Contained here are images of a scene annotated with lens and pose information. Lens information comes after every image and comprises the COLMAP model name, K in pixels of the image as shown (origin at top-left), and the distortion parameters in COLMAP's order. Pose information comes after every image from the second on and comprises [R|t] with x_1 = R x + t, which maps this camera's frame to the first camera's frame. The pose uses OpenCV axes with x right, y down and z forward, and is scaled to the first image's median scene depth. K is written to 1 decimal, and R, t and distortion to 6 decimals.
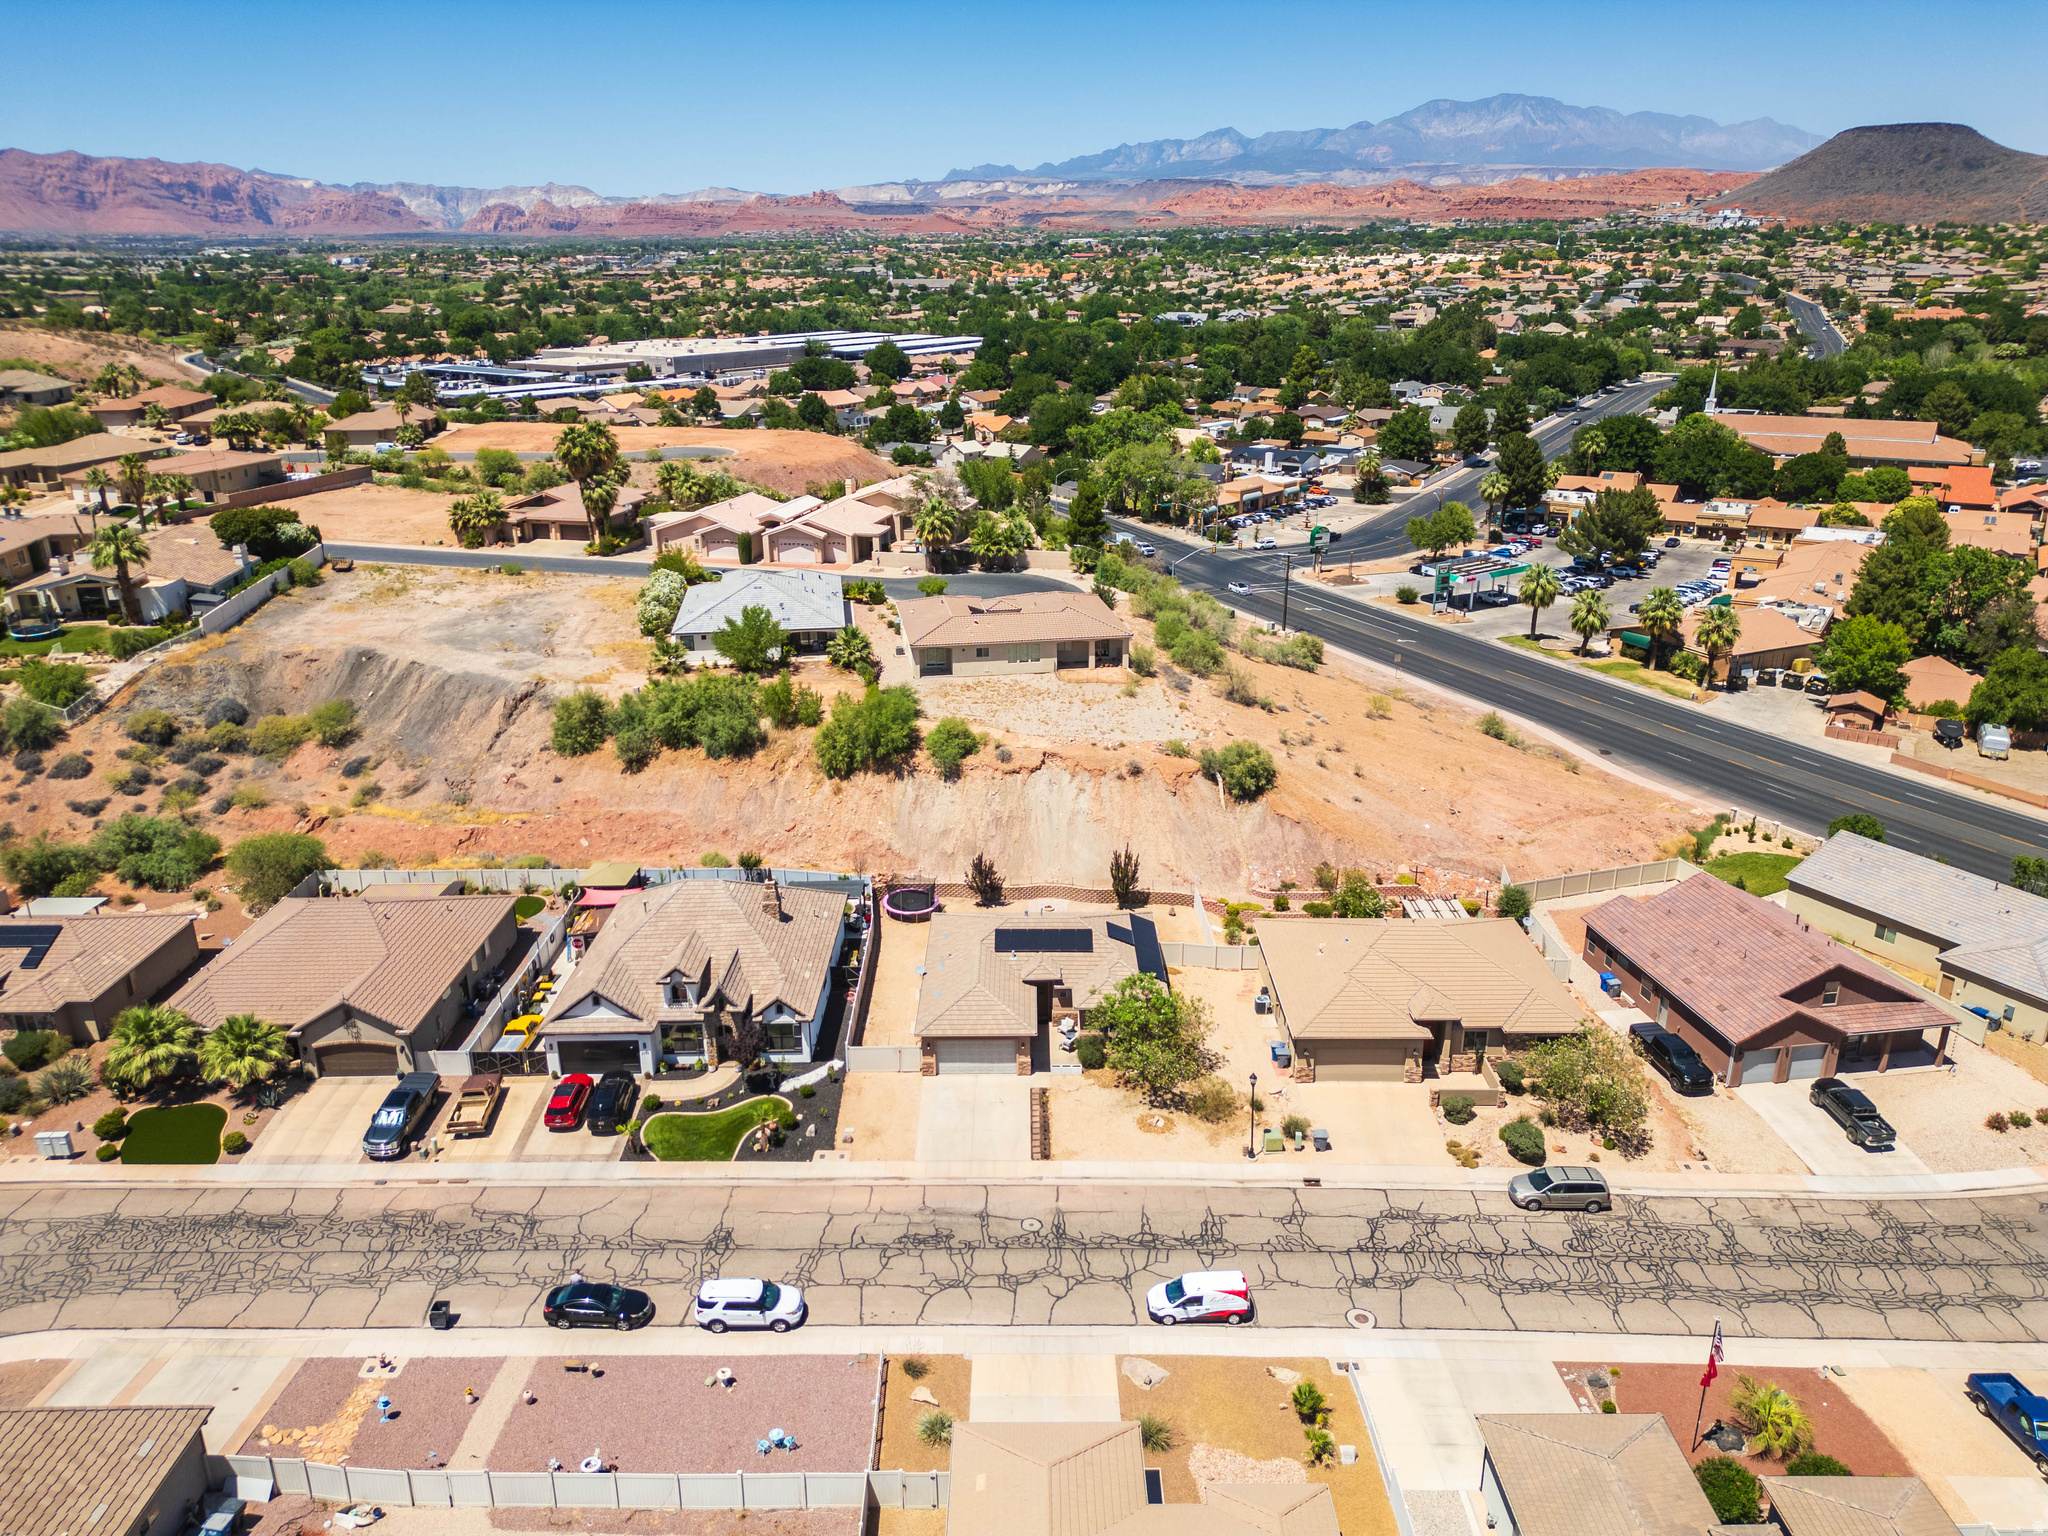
lens RADIAL K [[1443.3, 0, 1029.0], [0, 1443.3, 748.8], [0, 0, 1]] dist [0.063114, -0.053647]
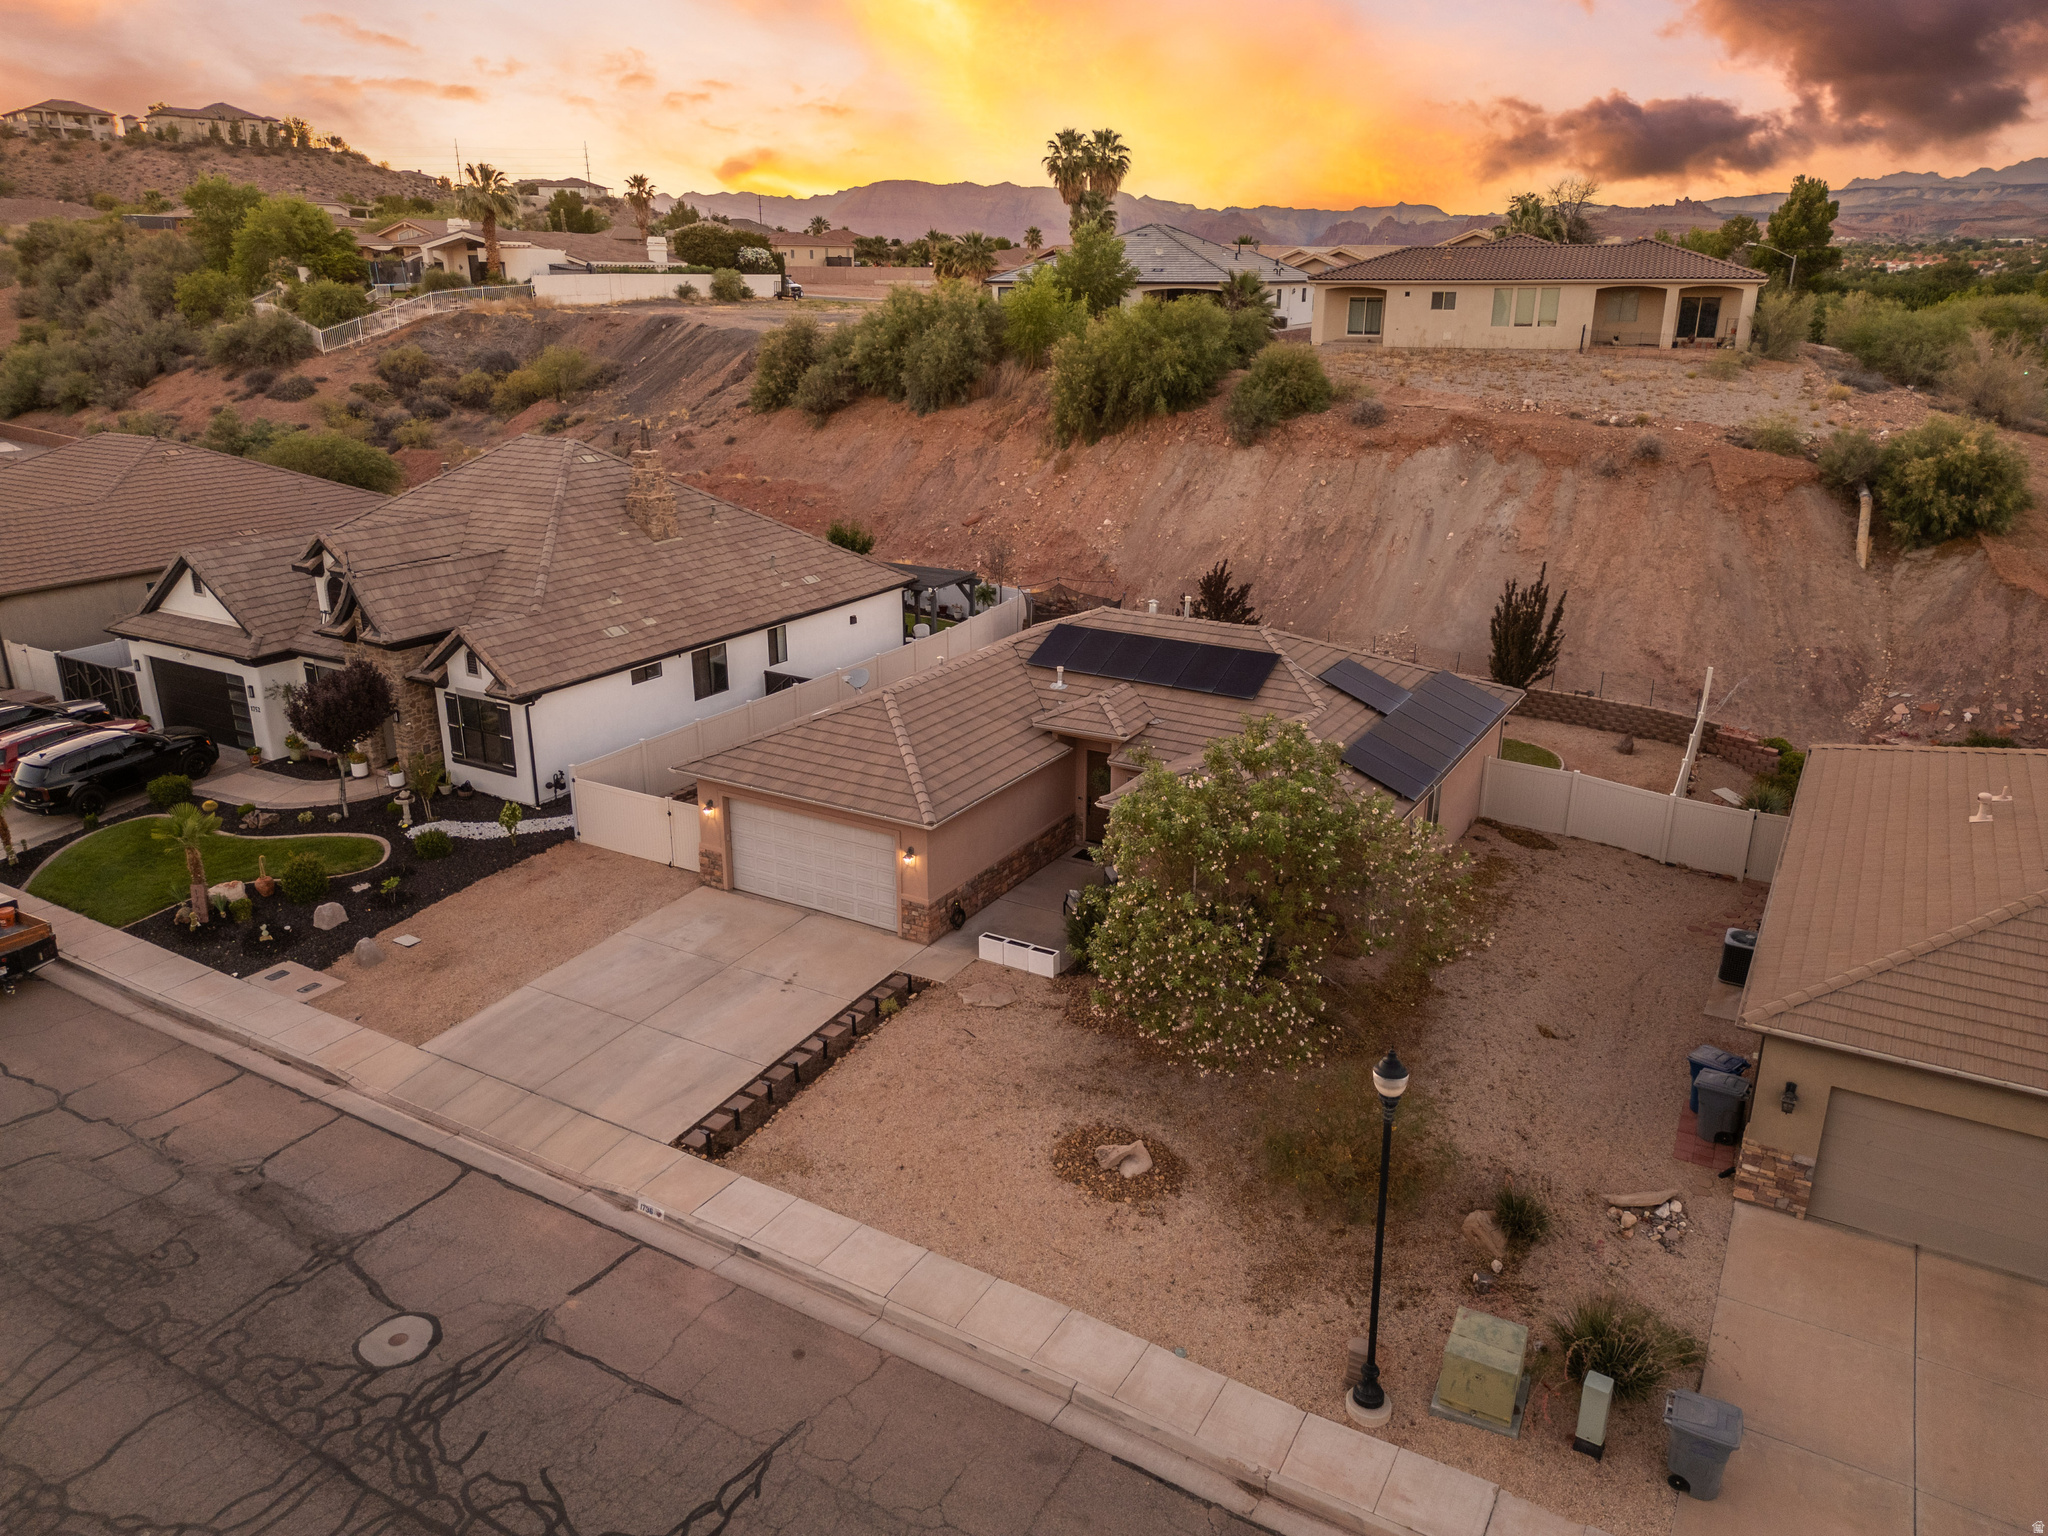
lens RADIAL K [[1443.3, 0, 1029.1], [0, 1443.3, 767.5], [0, 0, 1]] dist [0.063114, -0.053647]
pose [[0.862530, 0.172757, -0.475602, 0.185354], [-0.173211, 0.983934, 0.043274, 0.161735], [0.475437, 0.045054, 0.878595, 0.692131]]
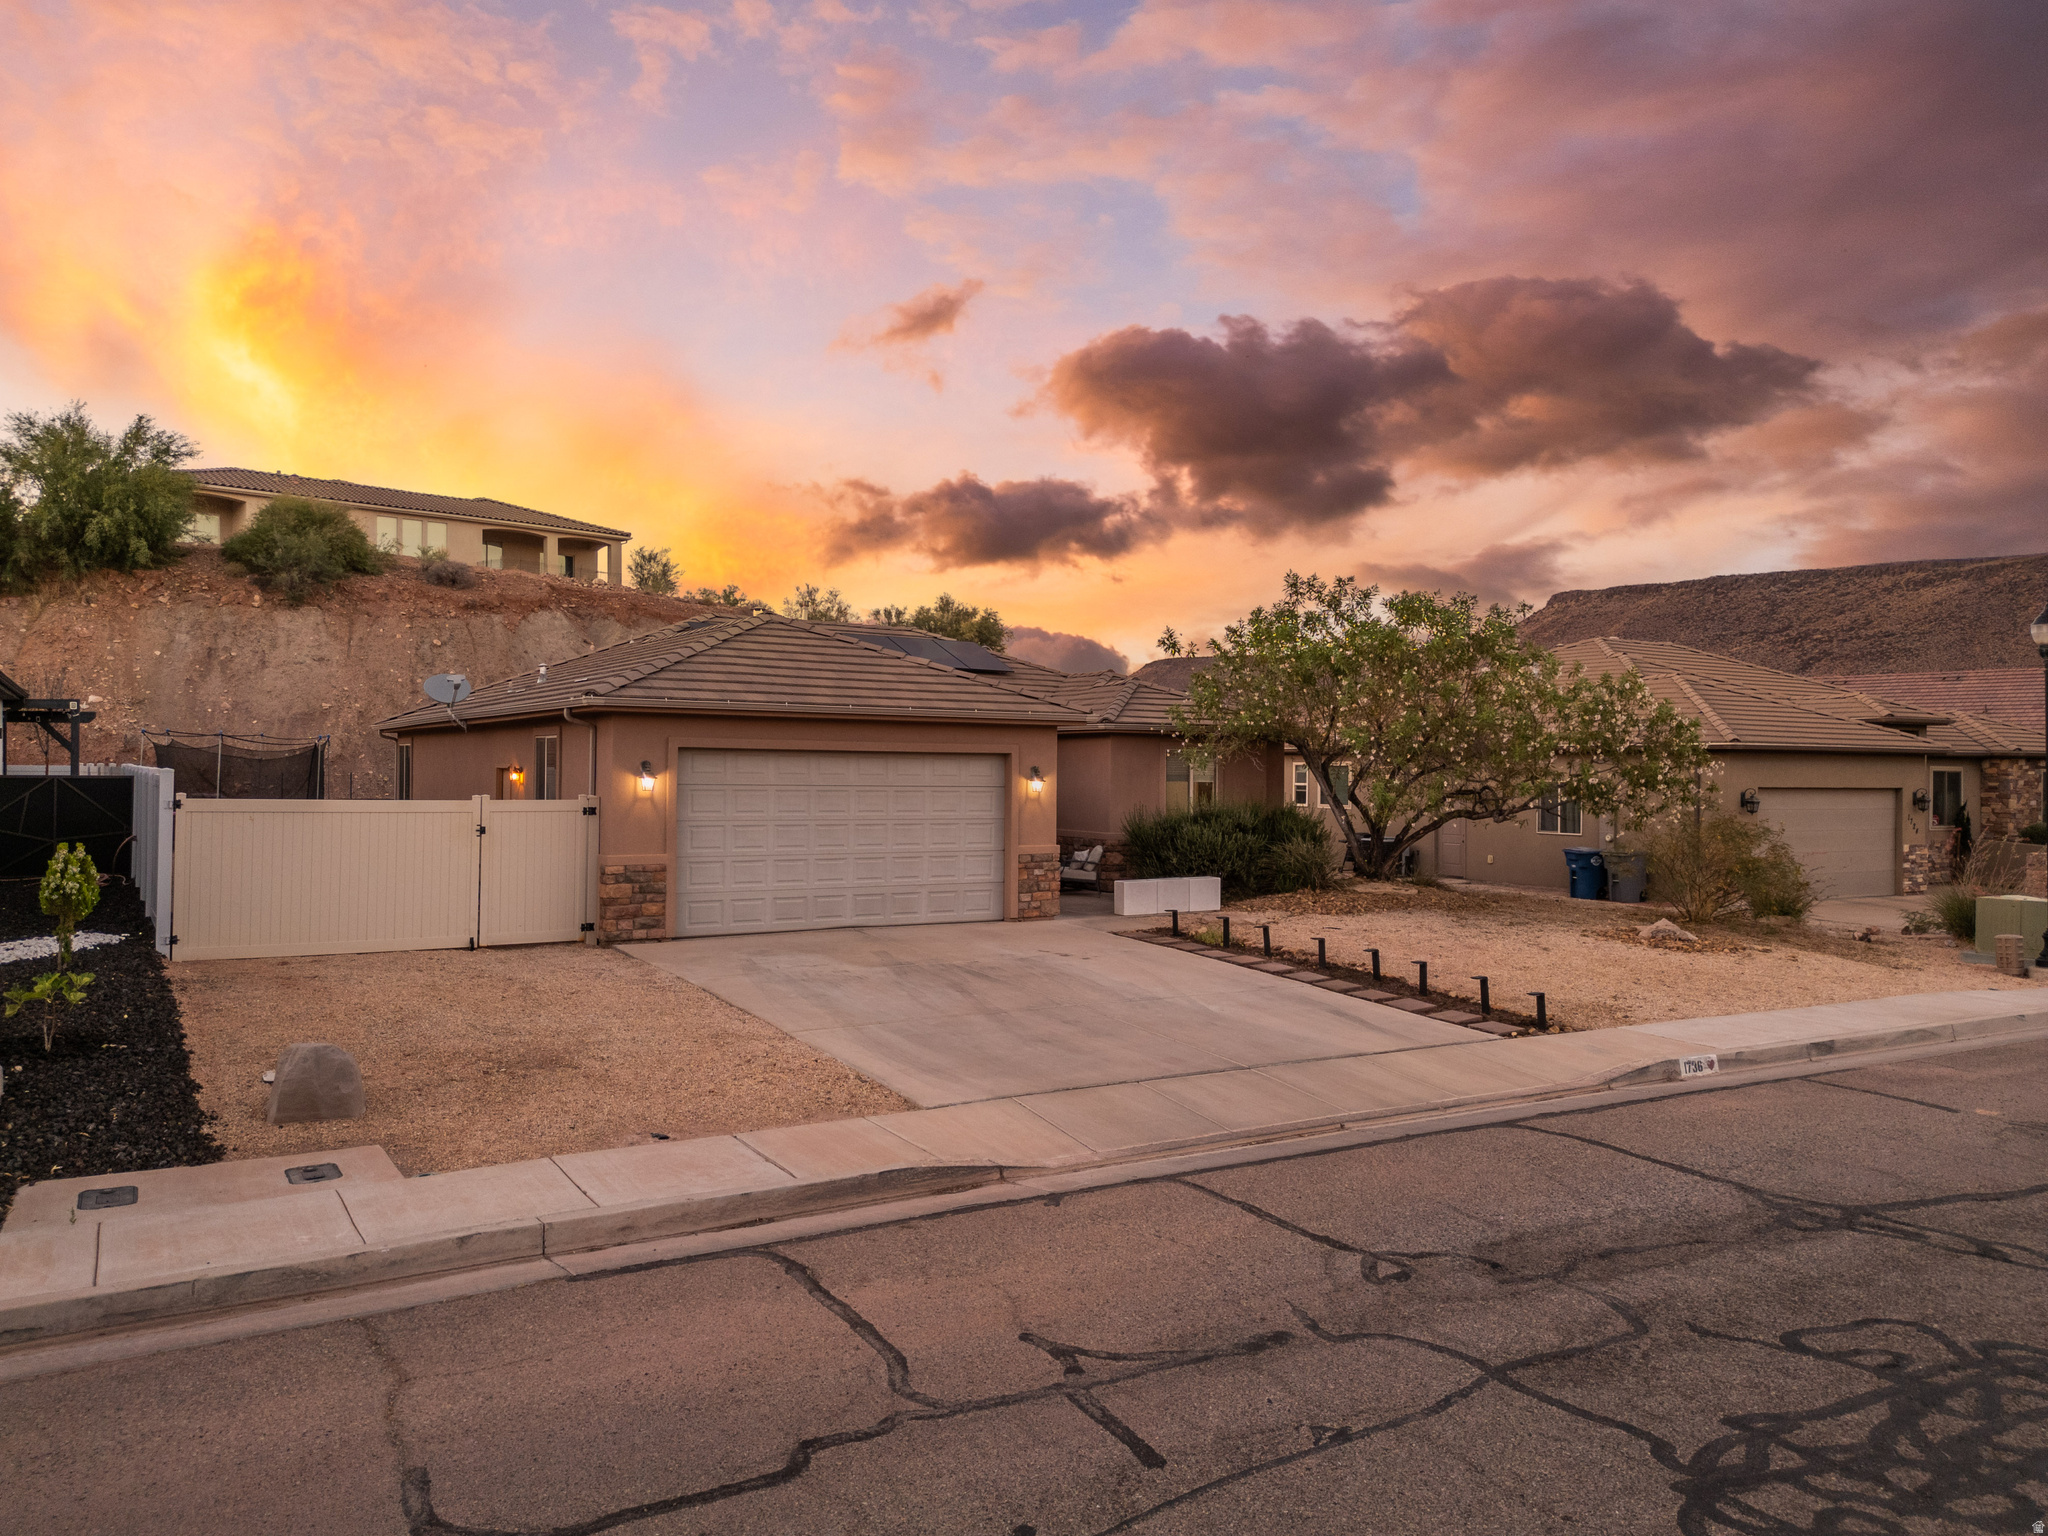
lens RADIAL K [[1443.3, 0, 1028.0], [0, 1443.3, 762.2], [0, 0, 1]] dist [0.063114, -0.053647]
pose [[0.848505, 0.017556, 0.528896, -0.130701], [0.156609, 0.946350, -0.282658, 0.267595], [-0.505483, 0.322666, 0.800233, 0.799268]]
